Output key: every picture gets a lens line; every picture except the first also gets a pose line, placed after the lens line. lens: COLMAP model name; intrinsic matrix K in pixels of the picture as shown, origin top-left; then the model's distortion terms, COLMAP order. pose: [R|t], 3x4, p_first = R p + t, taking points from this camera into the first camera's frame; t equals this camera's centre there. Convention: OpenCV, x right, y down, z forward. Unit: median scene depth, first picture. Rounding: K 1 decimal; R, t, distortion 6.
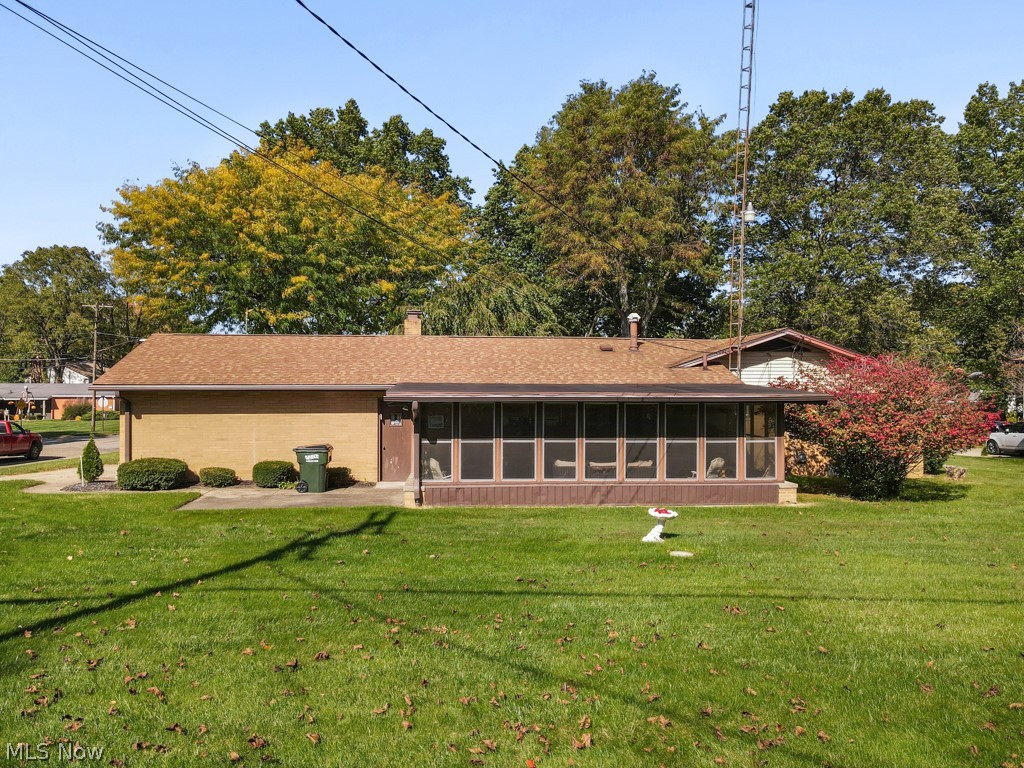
lens RADIAL K [[727.4, 0, 511.8], [0, 727.4, 347.0], [0, 0, 1]] dist [0.000306, -0.003365]
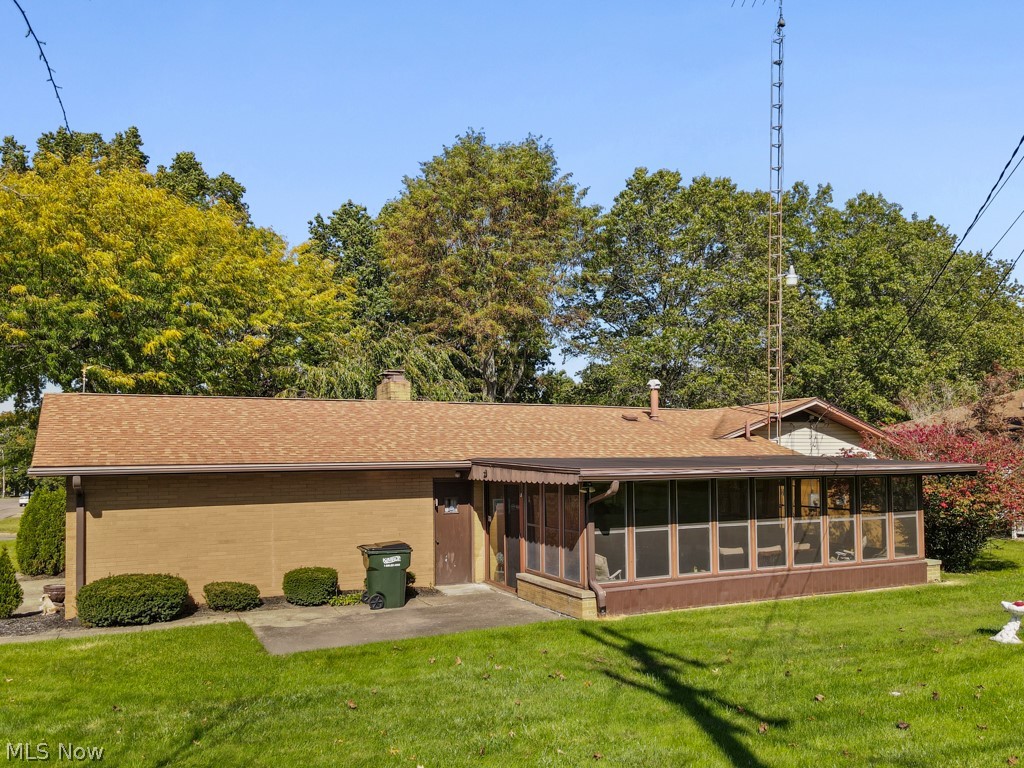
lens RADIAL K [[747.8, 0, 512.0], [0, 747.8, 384.0], [0, 0, 1]] dist [0.012726, -0.004041]
pose [[0.945706, 0.019251, 0.324452, -0.378888], [-0.002522, 0.998649, -0.051901, 0.010537], [-0.325013, 0.048265, 0.944477, 0.211851]]
